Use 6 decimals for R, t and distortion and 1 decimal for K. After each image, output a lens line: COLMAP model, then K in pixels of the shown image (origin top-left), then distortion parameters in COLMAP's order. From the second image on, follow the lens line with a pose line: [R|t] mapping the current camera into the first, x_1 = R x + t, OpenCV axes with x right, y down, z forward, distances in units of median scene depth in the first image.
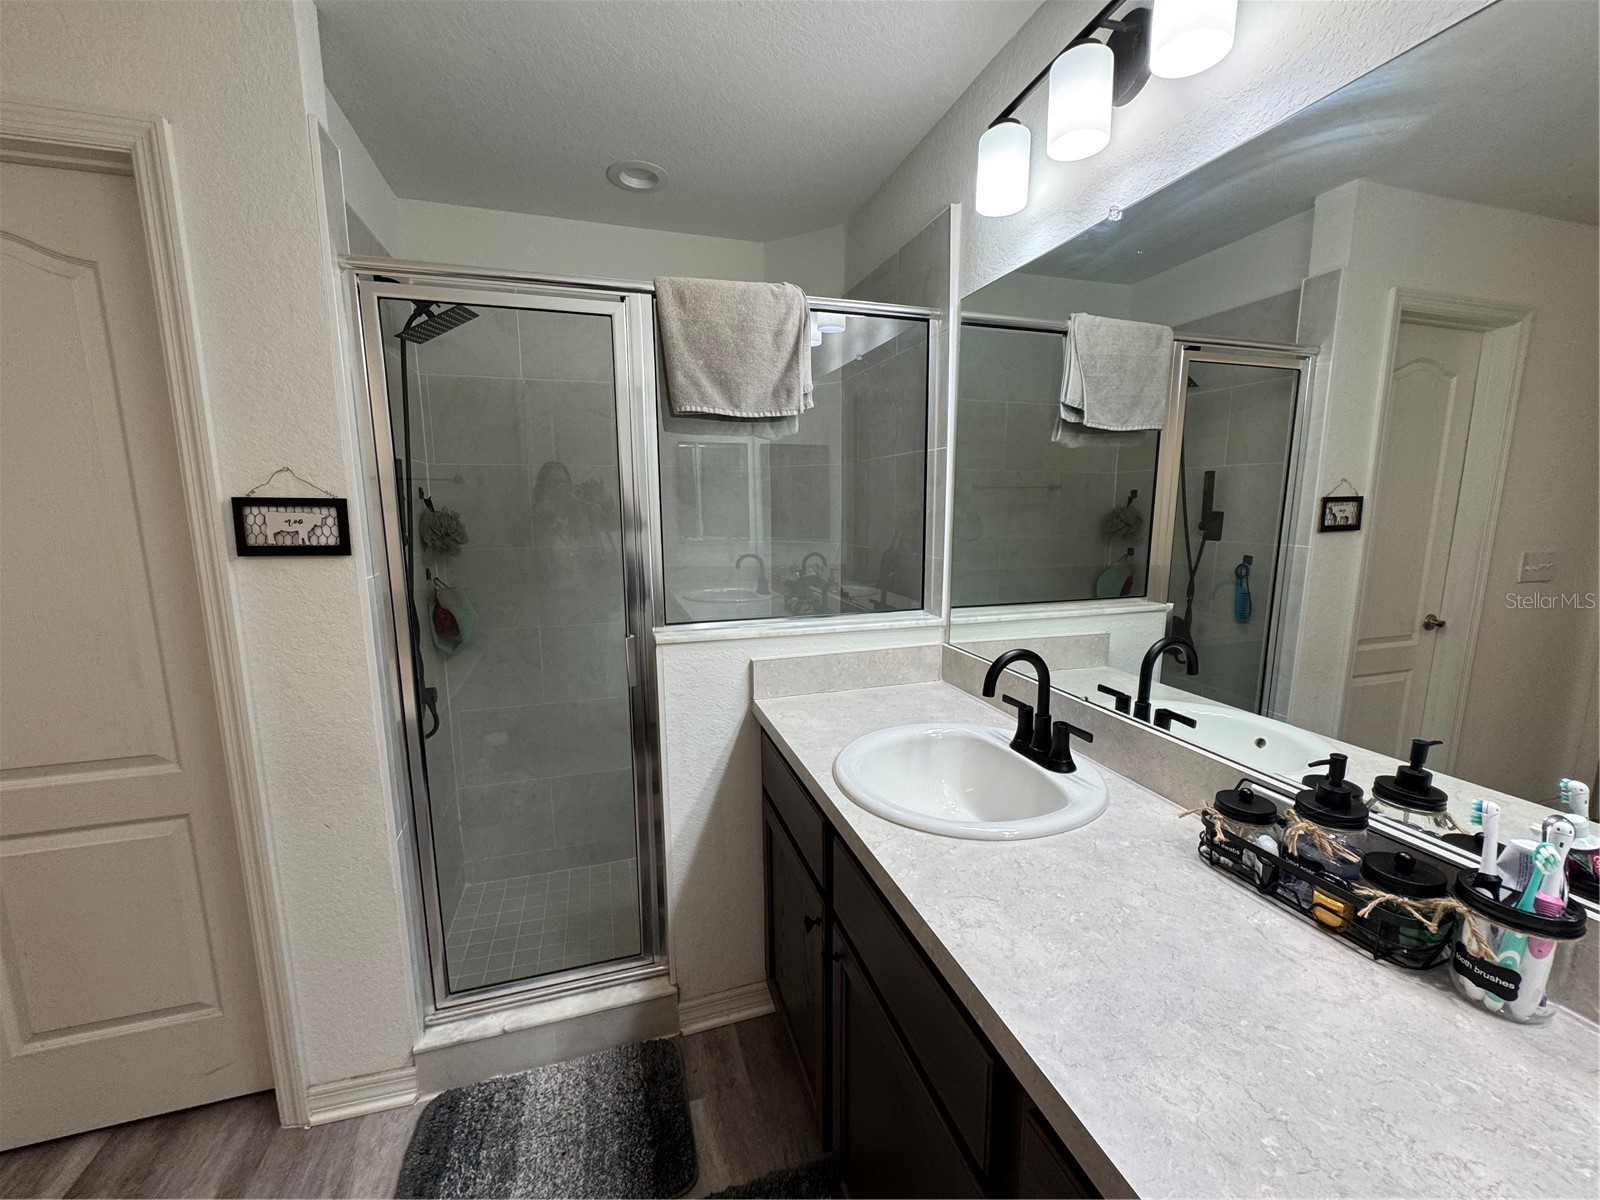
lens RADIAL K [[636.5, 0, 802.3], [0, 636.5, 591.3], [0, 0, 1]] dist [-0.002582, 0.000608]
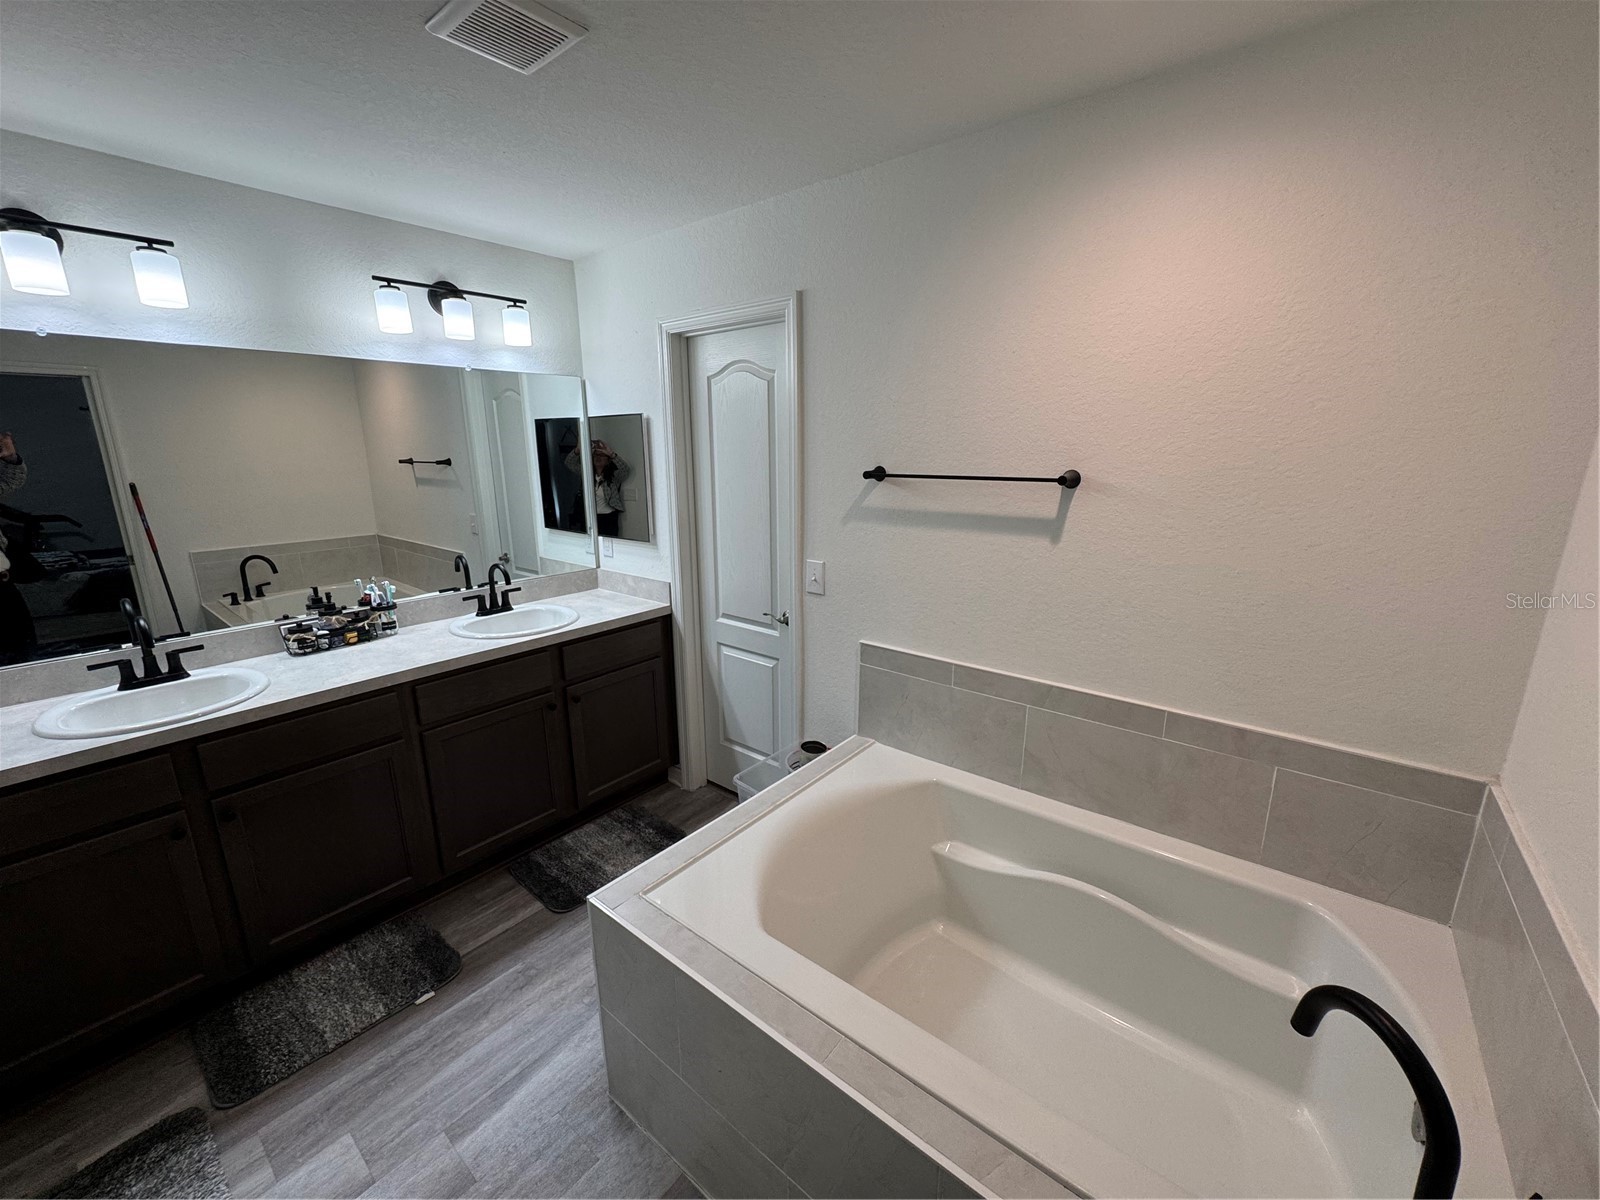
lens RADIAL K [[636.5, 0, 805.5], [0, 636.5, 594.0], [0, 0, 1]] dist [-0.002582, 0.000608]
pose [[-0.554274, -0.188922, 0.810610, -2.619892], [0.128408, 0.942831, 0.307540, -0.336960], [-0.822370, 0.274550, -0.498328, 0.611947]]
